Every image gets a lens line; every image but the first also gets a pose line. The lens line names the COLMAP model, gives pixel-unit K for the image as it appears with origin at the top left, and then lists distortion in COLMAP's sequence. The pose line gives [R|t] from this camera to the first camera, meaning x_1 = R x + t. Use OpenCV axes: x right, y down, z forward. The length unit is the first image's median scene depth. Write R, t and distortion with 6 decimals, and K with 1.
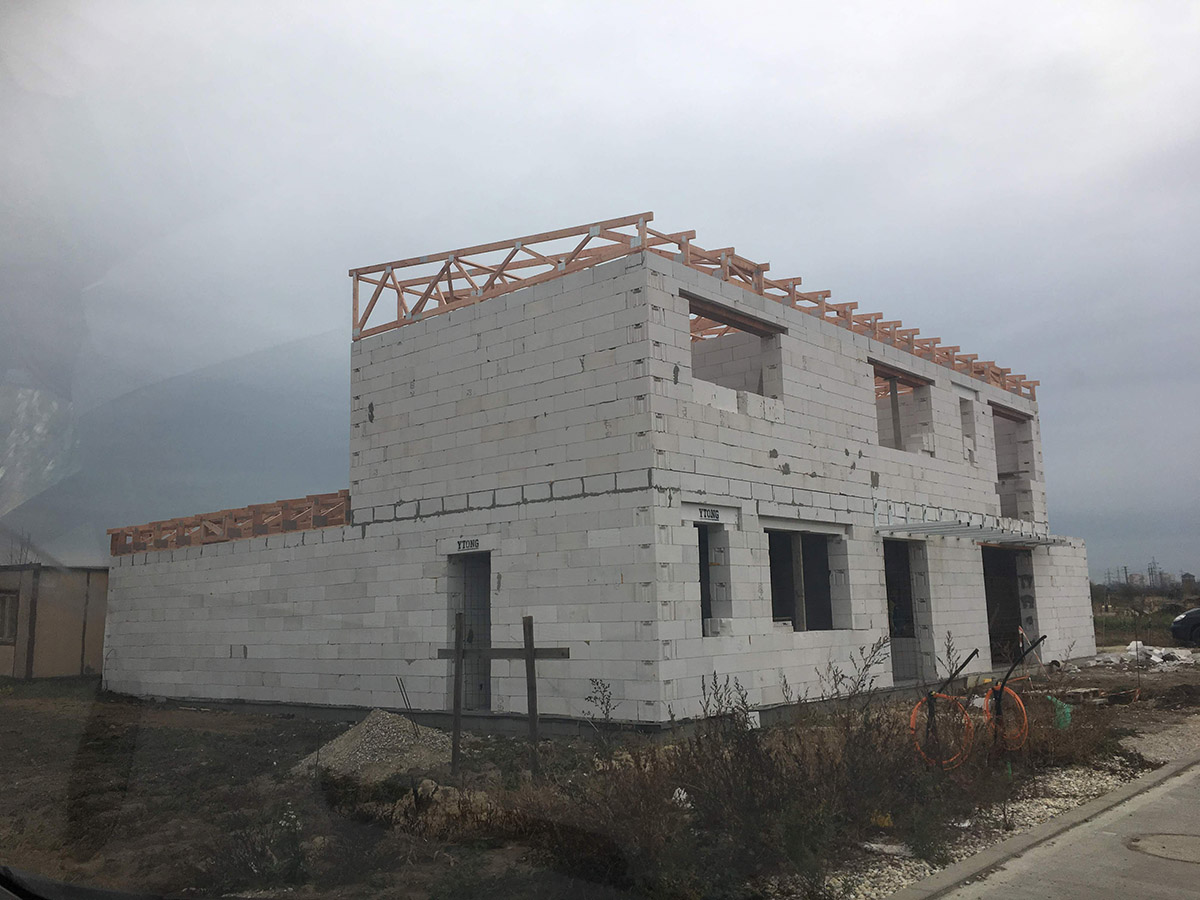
lens RADIAL K [[1006.2, 0, 668.2], [0, 1006.2, 448.2], [0, 0, 1]] dist [0.097609, 0.000858]
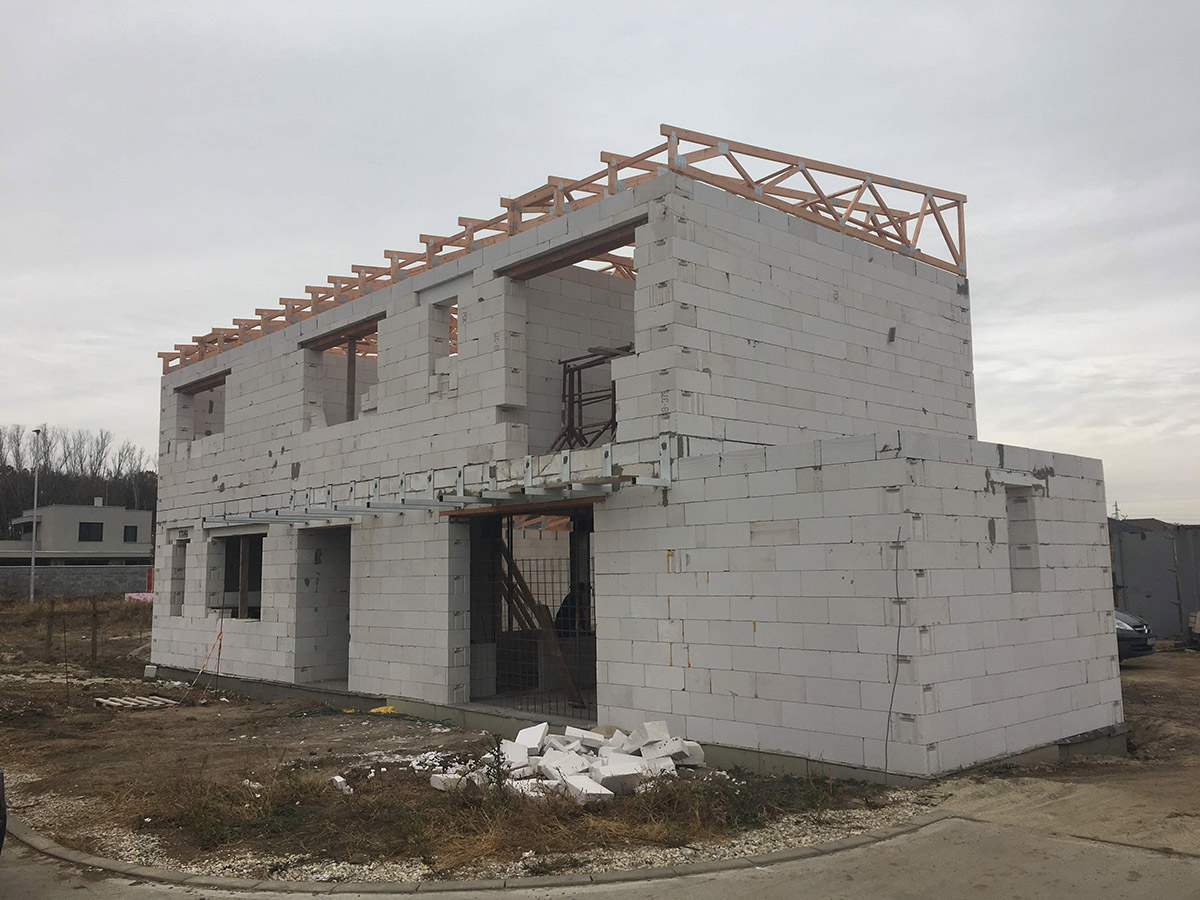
lens RADIAL K [[1006.2, 0, 668.2], [0, 1006.2, 448.2], [0, 0, 1]] dist [0.097609, 0.000858]
pose [[-0.108690, -0.083945, -0.990525, 0.873613], [0.179381, 0.978415, -0.102602, 0.134068], [0.977757, -0.188833, -0.091285, 1.106804]]
